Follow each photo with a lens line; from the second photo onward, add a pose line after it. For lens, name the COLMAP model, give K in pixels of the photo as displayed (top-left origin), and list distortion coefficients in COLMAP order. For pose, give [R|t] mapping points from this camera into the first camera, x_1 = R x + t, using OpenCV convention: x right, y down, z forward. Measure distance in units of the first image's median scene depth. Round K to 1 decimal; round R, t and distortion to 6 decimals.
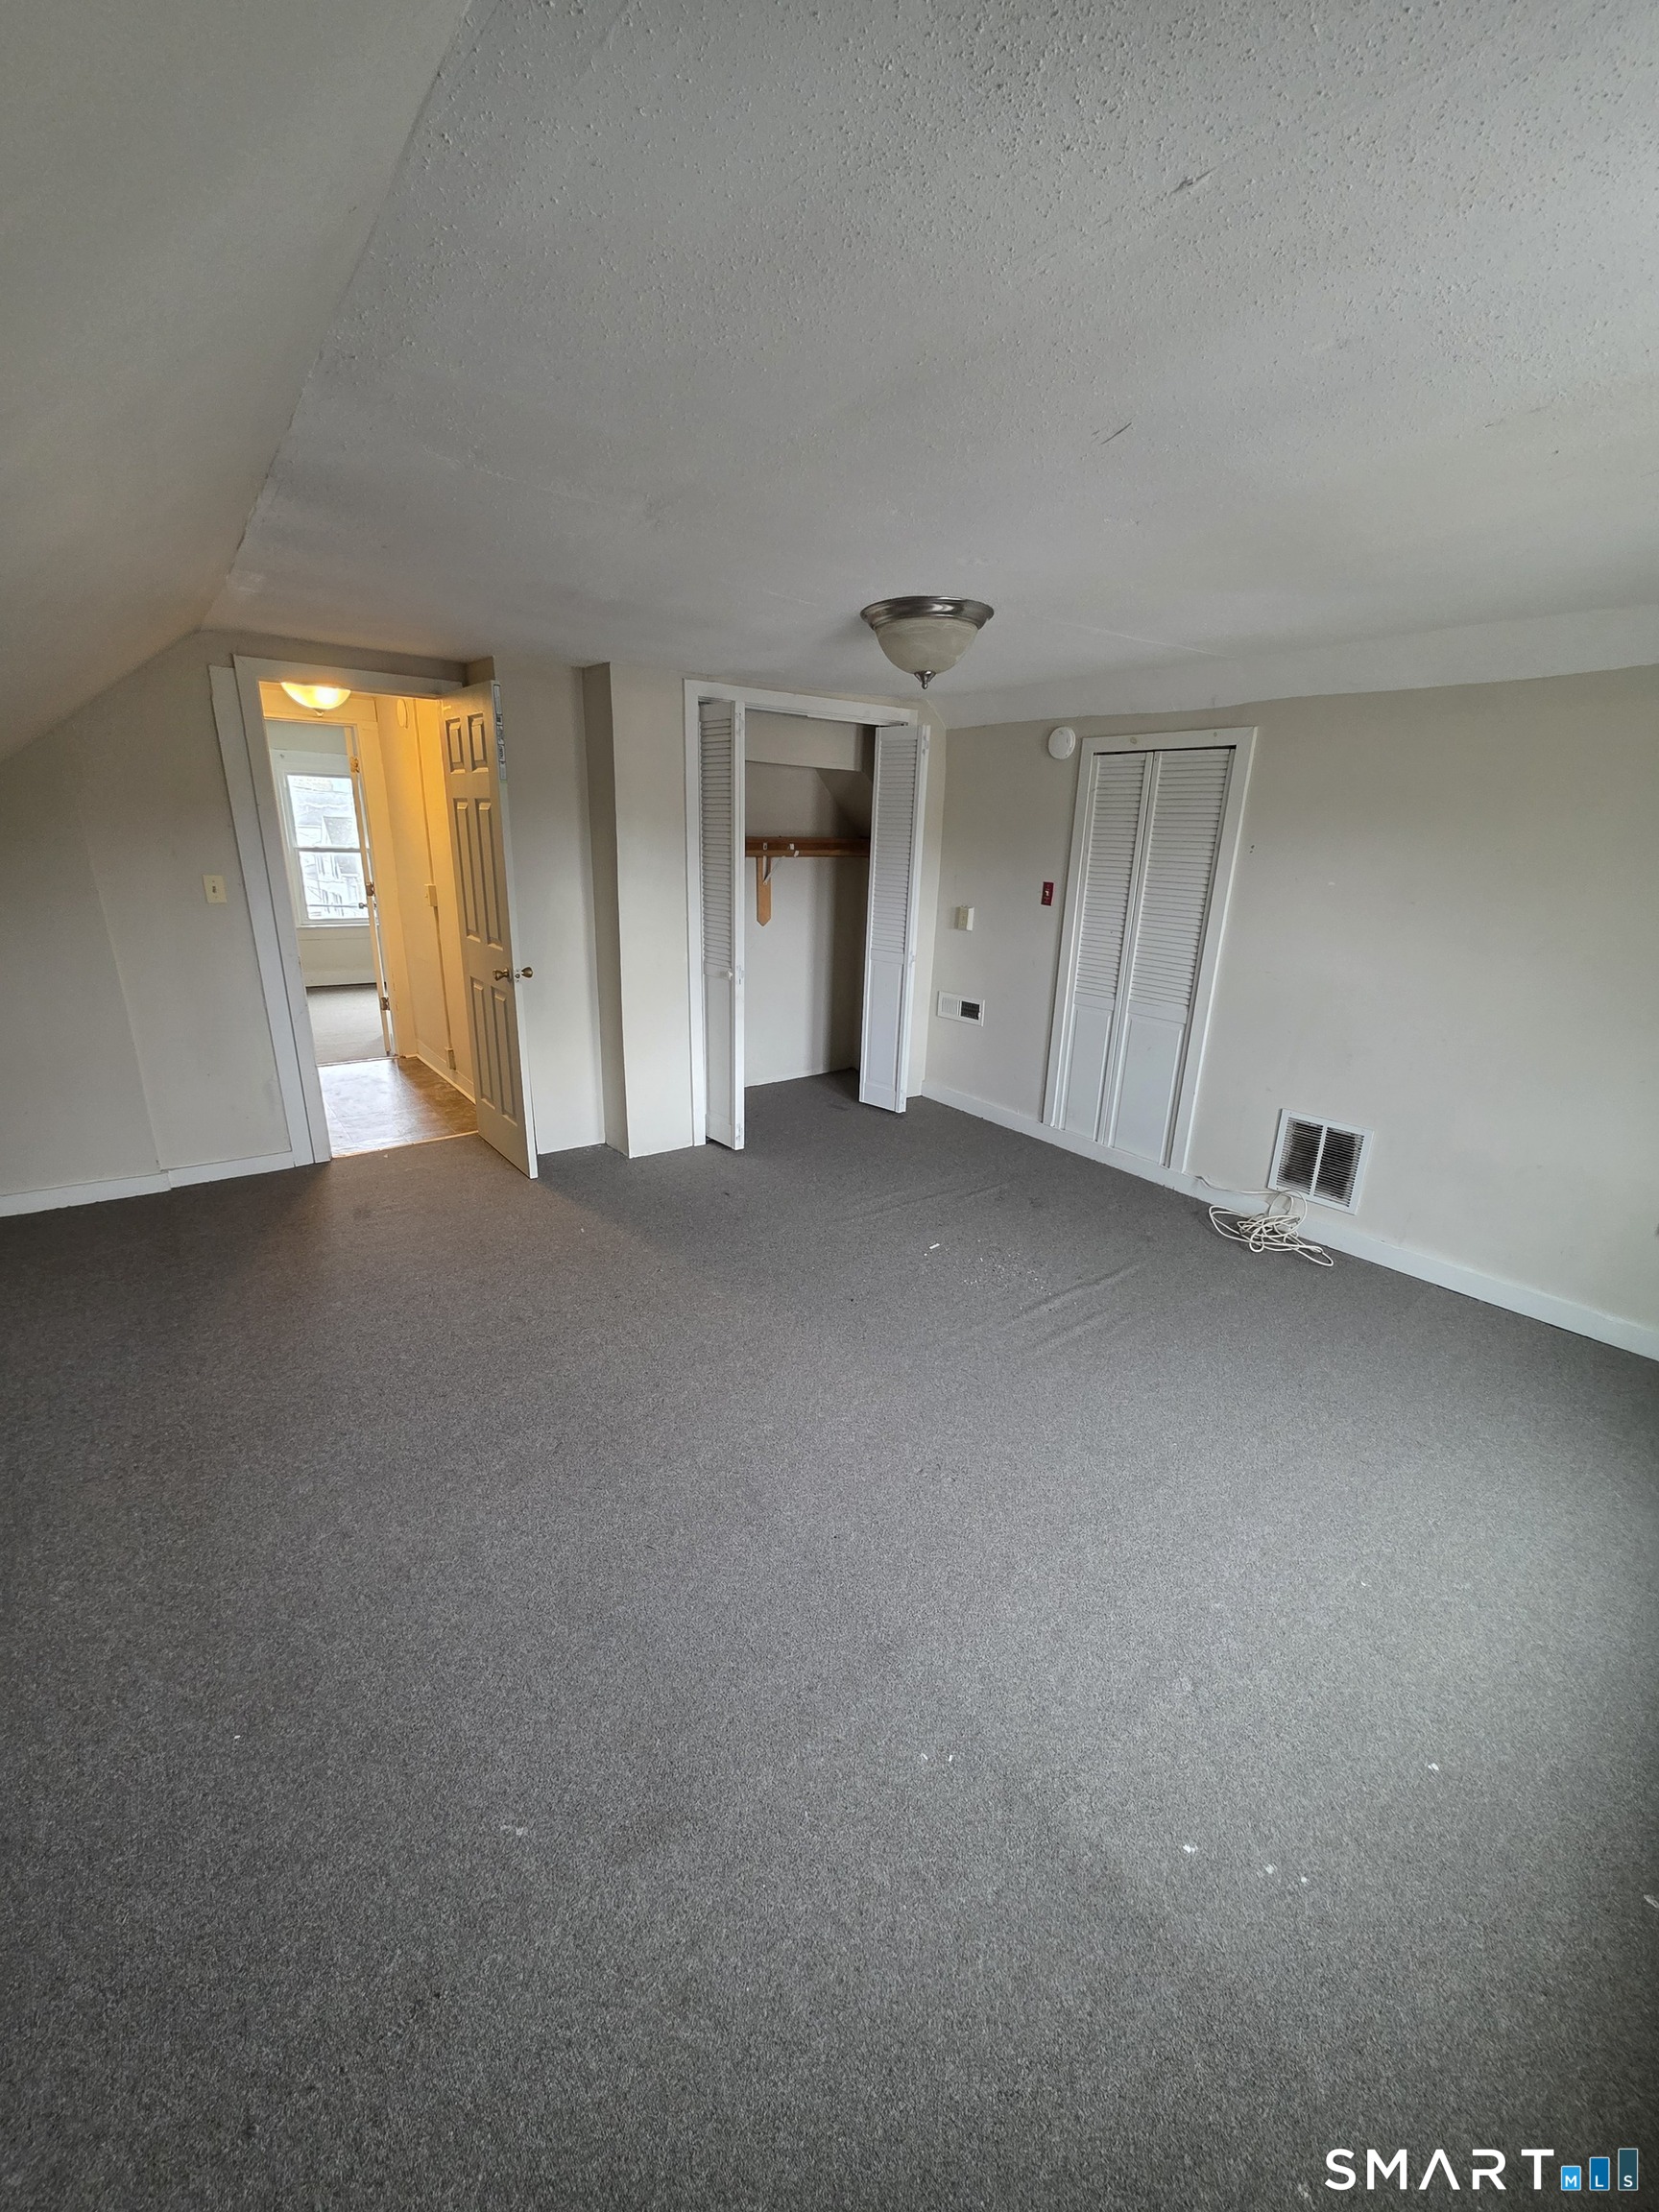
lens RADIAL K [[883.0, 0, 829.3], [0, 883.0, 1108.8], [0, 0, 1]] dist [-0.001376, 0.000003]
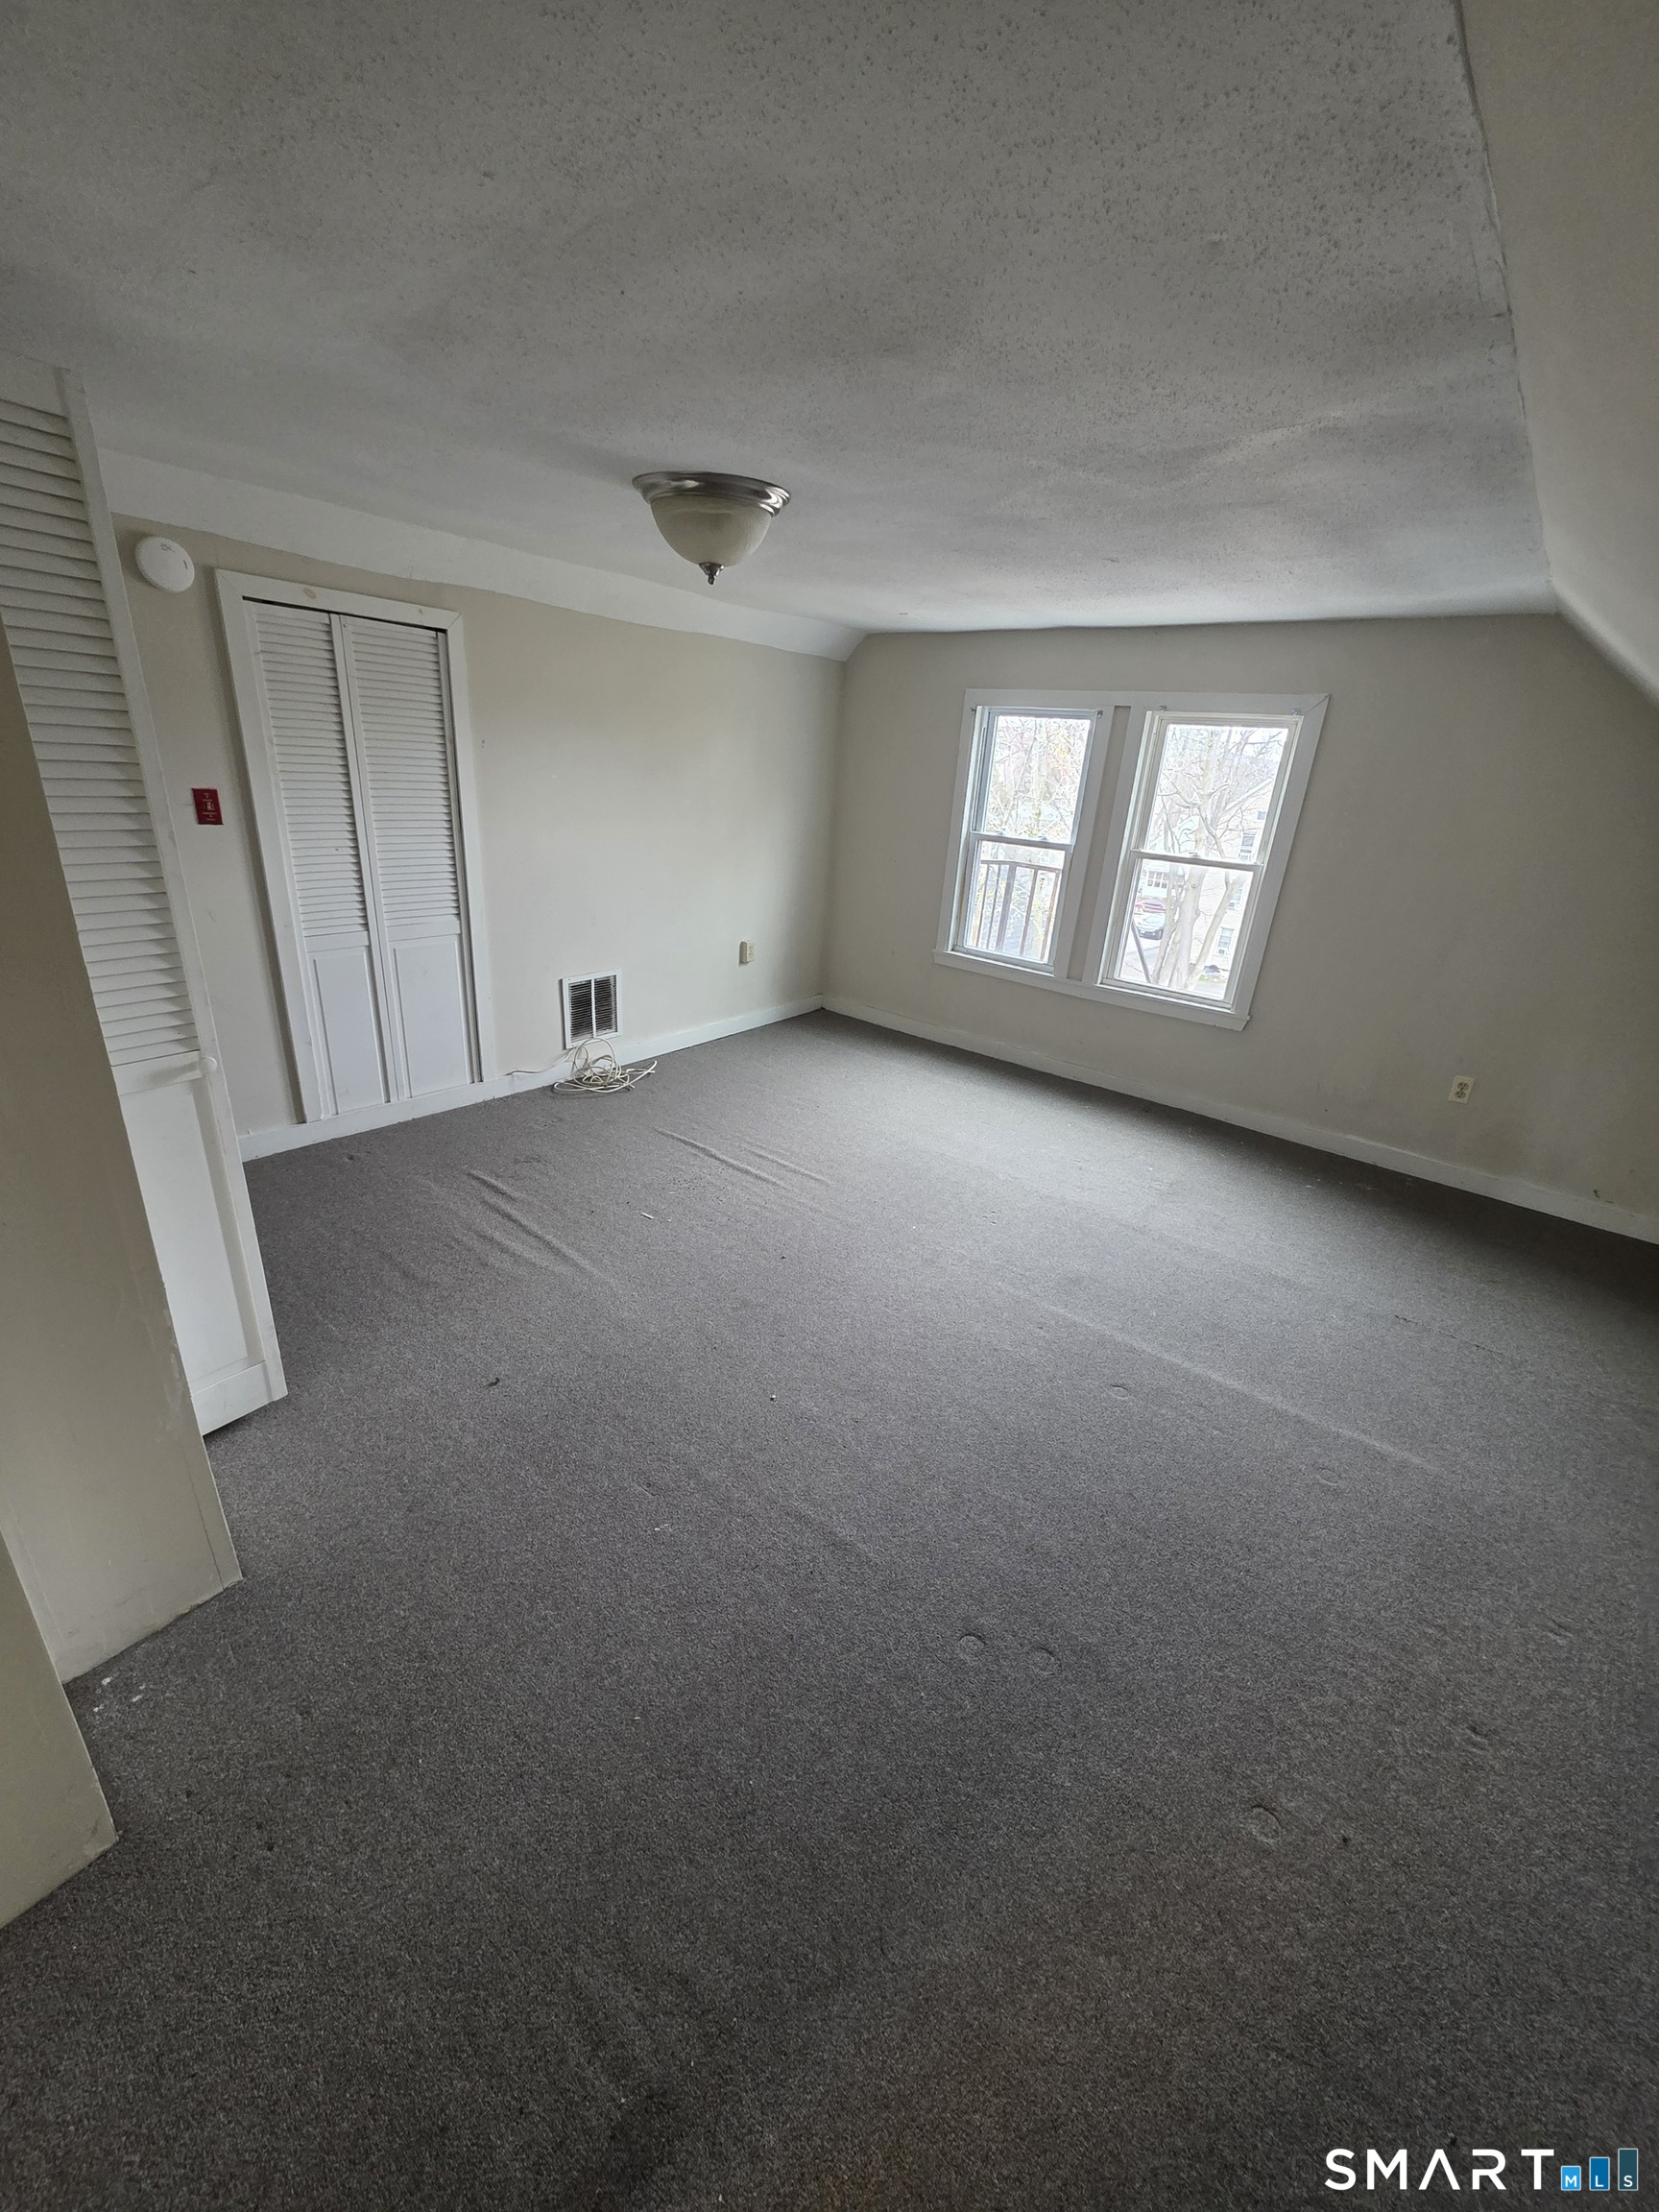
lens RADIAL K [[883.0, 0, 828.6], [0, 883.0, 1107.2], [0, 0, 1]] dist [-0.001376, 0.000003]
pose [[-0.234578, -0.394818, 0.888308, -0.663671], [0.225004, 0.866938, 0.444737, -0.292224], [-0.945699, 0.304199, -0.114529, 0.863498]]
